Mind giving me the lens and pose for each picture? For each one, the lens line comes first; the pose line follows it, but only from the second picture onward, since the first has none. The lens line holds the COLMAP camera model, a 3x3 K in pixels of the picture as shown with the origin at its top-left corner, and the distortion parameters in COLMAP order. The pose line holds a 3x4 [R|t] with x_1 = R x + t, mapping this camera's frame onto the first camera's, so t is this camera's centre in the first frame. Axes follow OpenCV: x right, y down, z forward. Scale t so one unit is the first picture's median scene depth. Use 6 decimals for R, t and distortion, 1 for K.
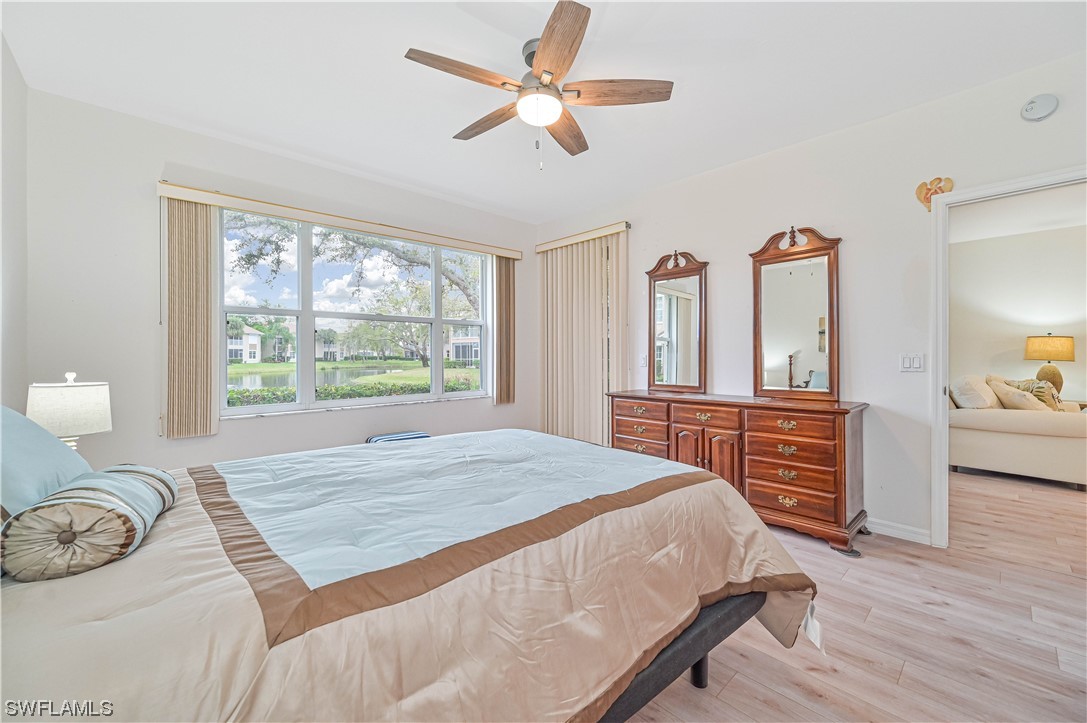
lens RADIAL K [[427.8, 0, 569.3], [0, 427.8, 357.2], [0, 0, 1]] dist [0.000218, 0.000035]
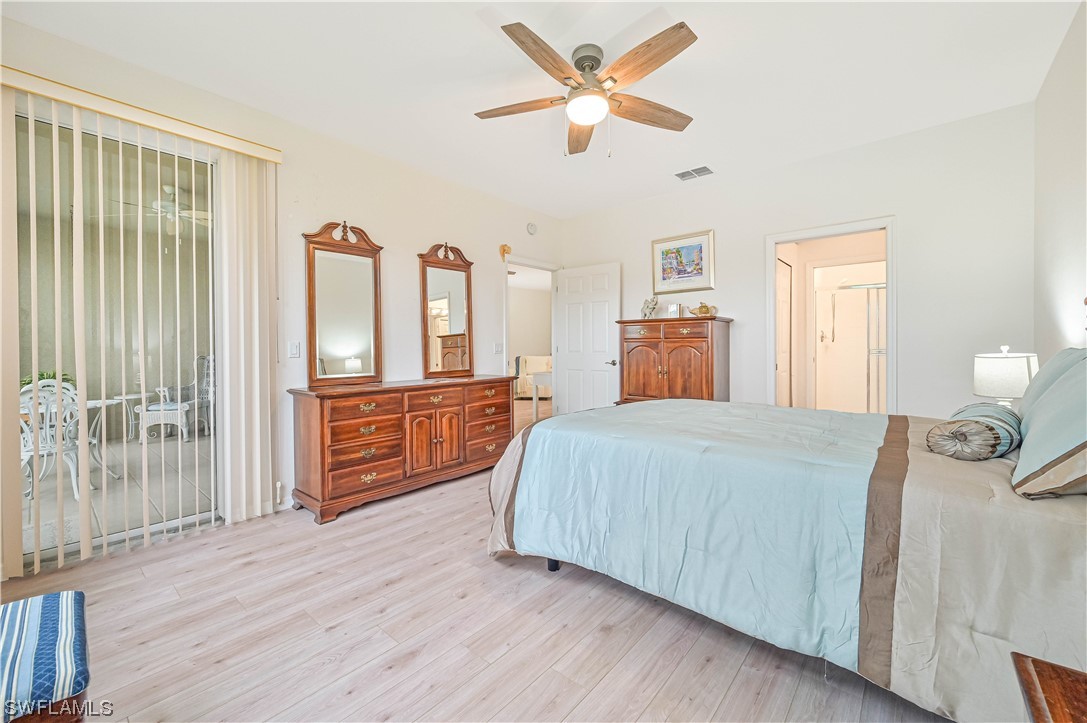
lens RADIAL K [[433.4, 0, 549.0], [0, 433.4, 346.3], [0, 0, 1]] dist [0.001162, 0.000089]
pose [[-0.073258, 0.000565, 0.997313, -0.760577], [0.004033, 0.999992, -0.000271, 0.005931], [-0.997305, 0.004003, -0.073260, 0.757035]]
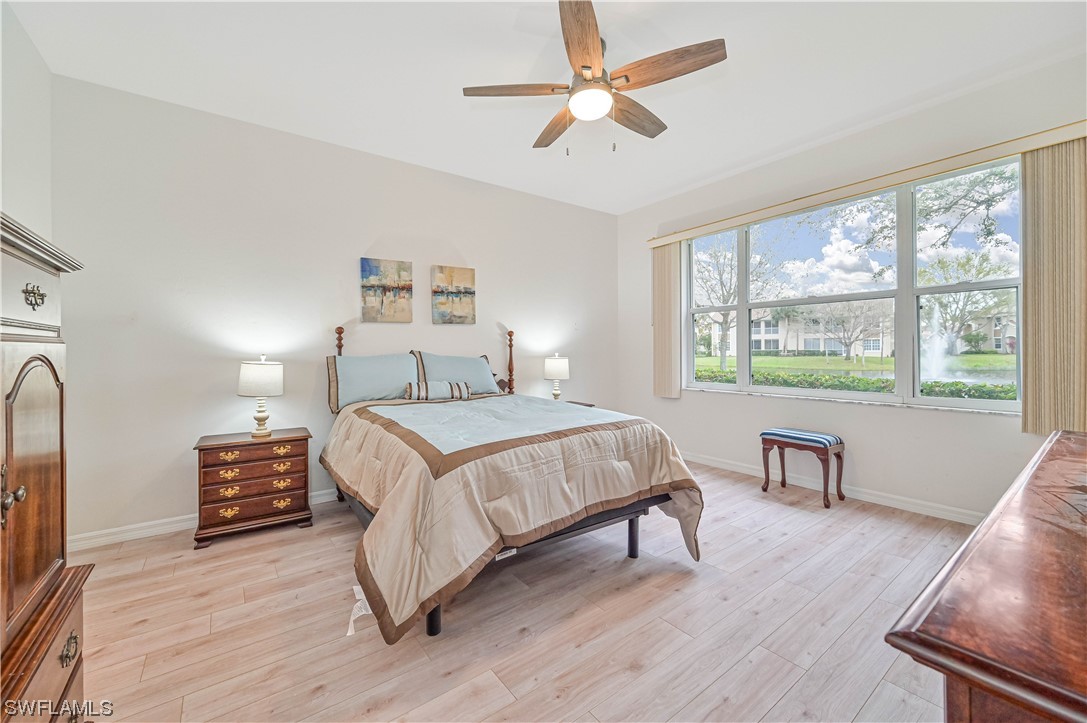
lens RADIAL K [[433.4, 0, 549.0], [0, 433.4, 346.3], [0, 0, 1]] dist [0.001162, 0.000089]
pose [[-0.129533, 0.007038, -0.991550, 0.619073], [0.012119, 0.999911, 0.005514, -0.007664], [0.991501, -0.011302, -0.129606, 0.661758]]
